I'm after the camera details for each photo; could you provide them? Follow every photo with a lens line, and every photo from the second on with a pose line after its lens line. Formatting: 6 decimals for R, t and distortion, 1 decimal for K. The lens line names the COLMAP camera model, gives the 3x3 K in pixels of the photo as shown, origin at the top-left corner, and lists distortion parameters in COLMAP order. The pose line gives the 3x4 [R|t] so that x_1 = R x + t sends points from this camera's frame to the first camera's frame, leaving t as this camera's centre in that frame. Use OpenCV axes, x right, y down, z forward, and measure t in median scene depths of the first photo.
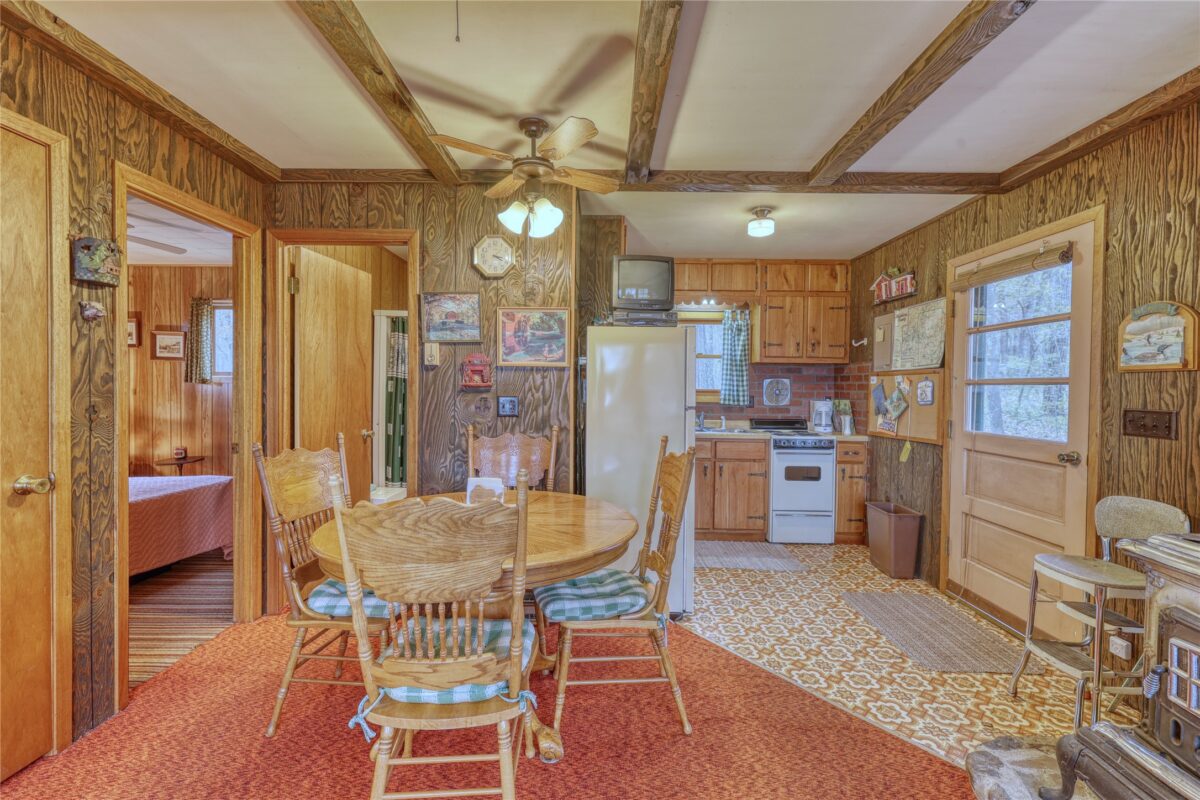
lens RADIAL K [[514.6, 0, 600.0], [0, 514.6, 396.5], [0, 0, 1]] dist [0.001648, -0.000412]
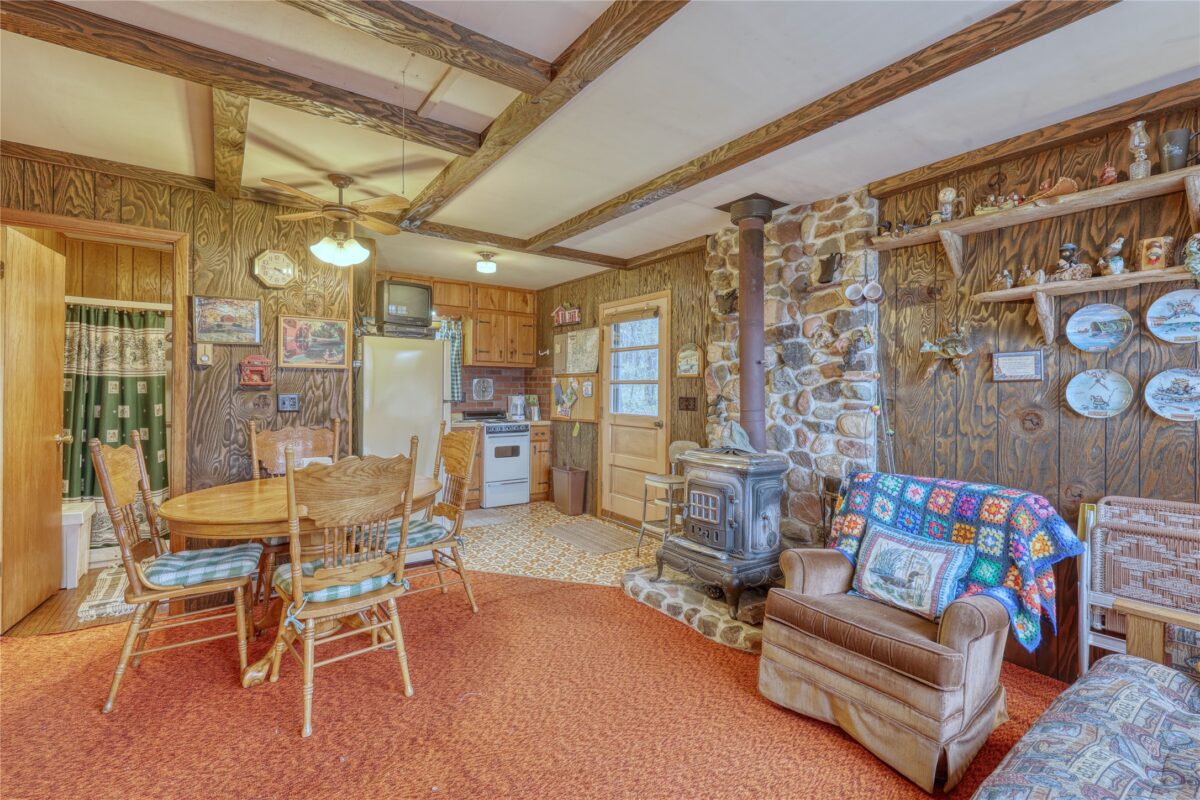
lens RADIAL K [[524.2, 0, 602.6], [0, 524.2, 386.7], [0, 0, 1]] dist [-0.003278, 0.001180]
pose [[0.806104, -0.002126, 0.591770, -0.250749], [0.011026, 0.999874, -0.011428, 0.003668], [-0.591671, 0.015737, 0.806026, -0.274773]]
